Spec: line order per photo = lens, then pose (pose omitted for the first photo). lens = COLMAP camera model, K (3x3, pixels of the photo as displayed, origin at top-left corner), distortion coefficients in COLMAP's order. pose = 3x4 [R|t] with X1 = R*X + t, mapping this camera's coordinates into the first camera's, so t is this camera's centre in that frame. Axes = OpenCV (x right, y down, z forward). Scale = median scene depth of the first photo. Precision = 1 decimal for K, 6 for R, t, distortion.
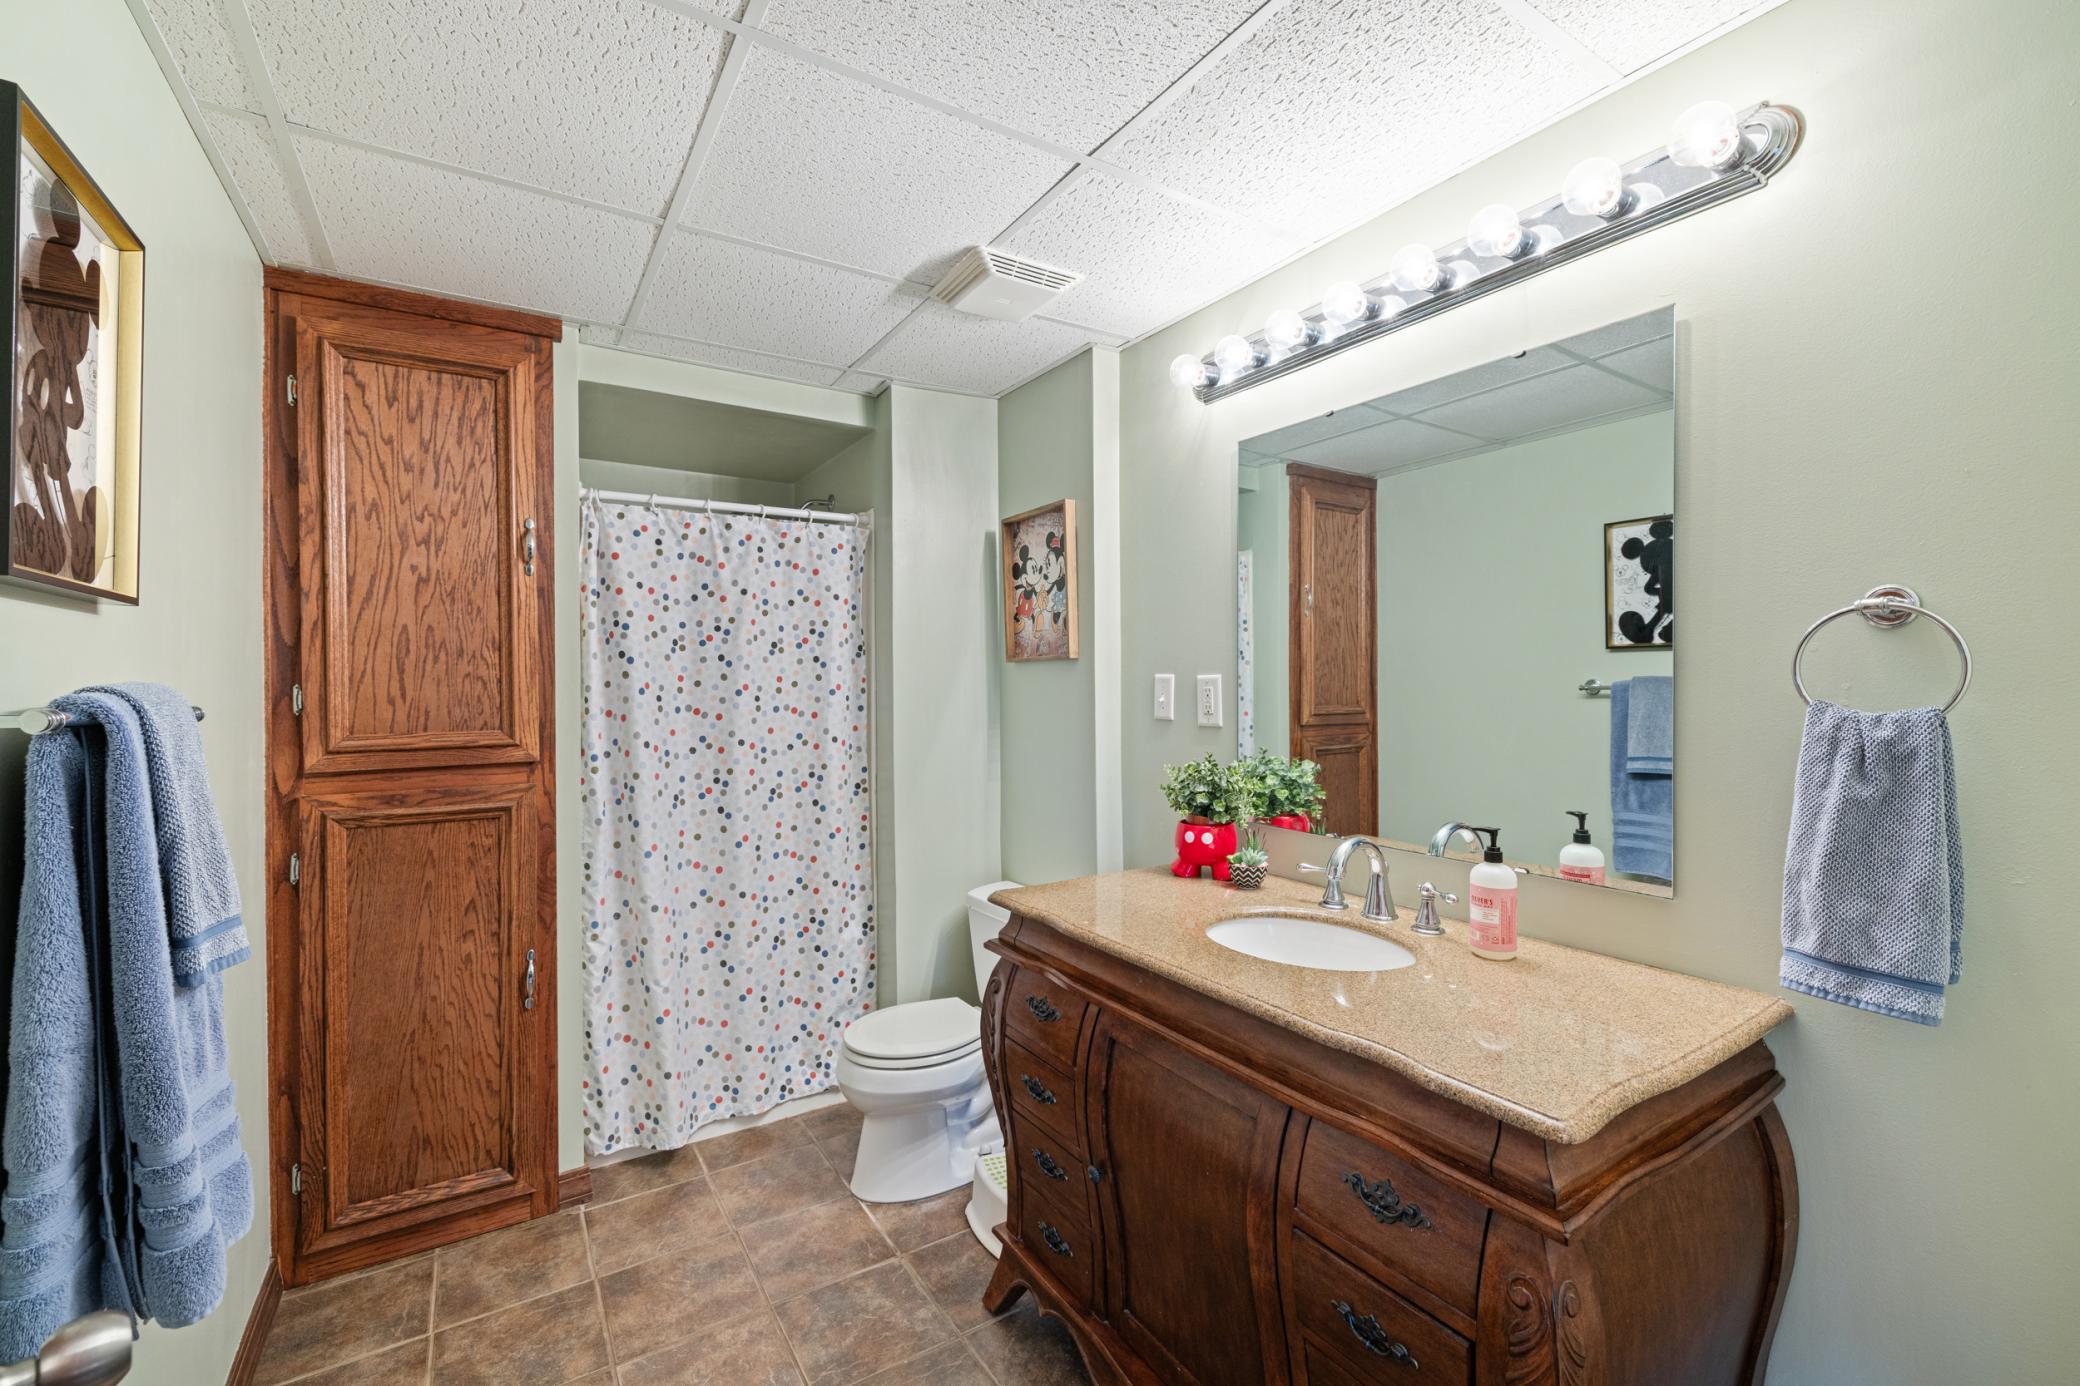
lens RADIAL K [[881.9, 0, 1042.8], [0, 881.9, 687.7], [0, 0, 1]] dist [0.001004, 0.000260]
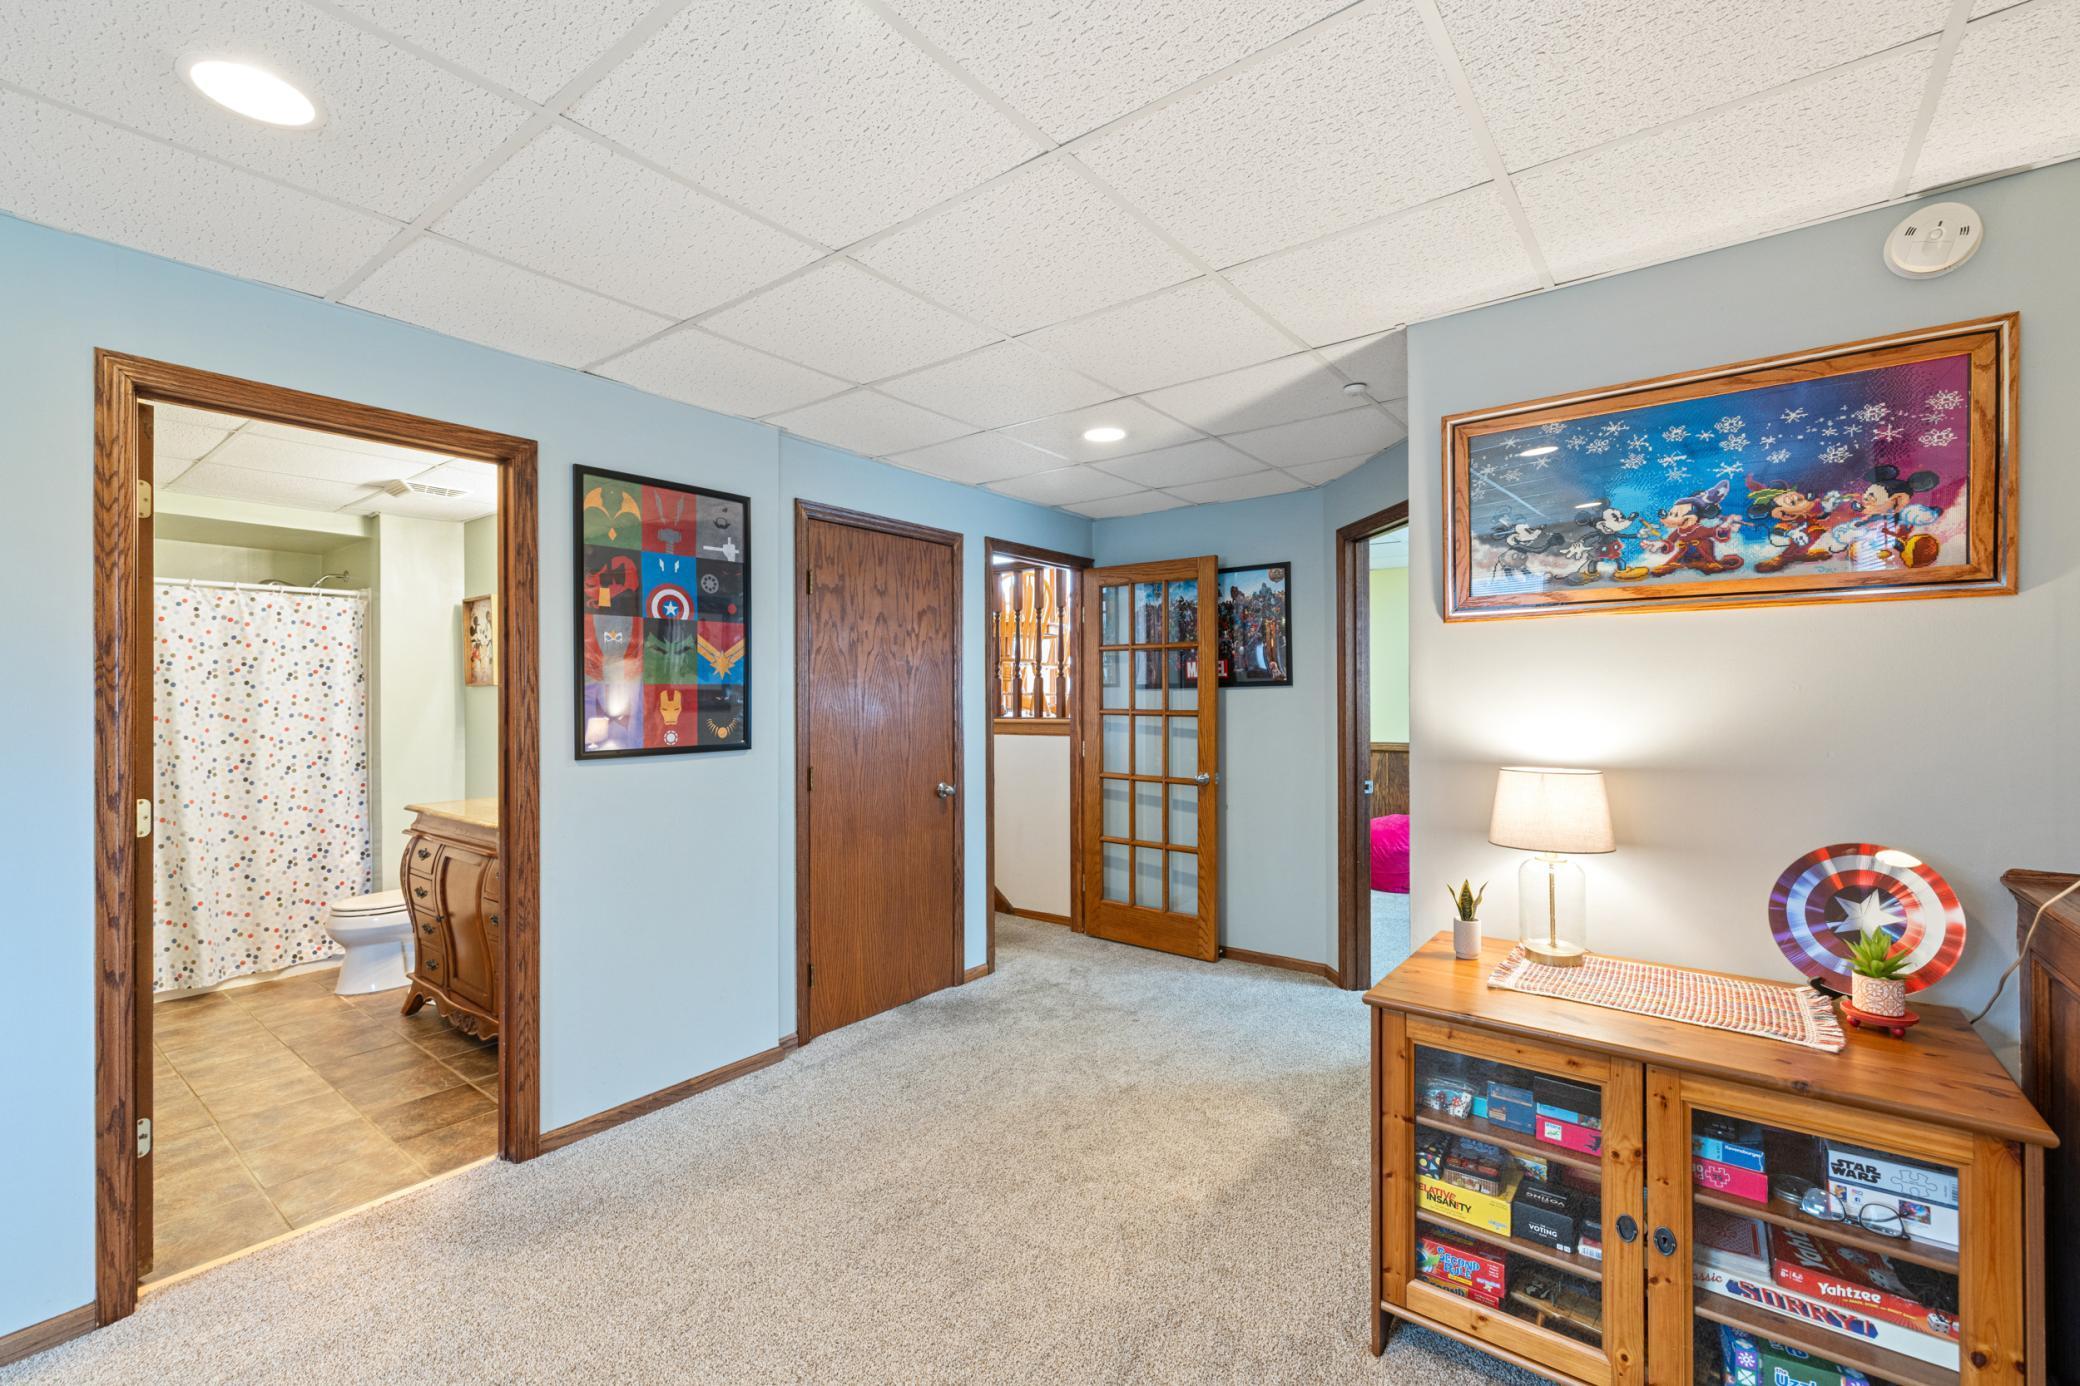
lens RADIAL K [[881.9, 0, 1041.6], [0, 881.9, 696.4], [0, 0, 1]] dist [0.001004, 0.000260]
pose [[0.941203, 0.003781, 0.337821, 0.433806], [-0.002443, 0.999987, -0.004386, -0.006185], [-0.337834, 0.003303, 0.941200, -0.951416]]
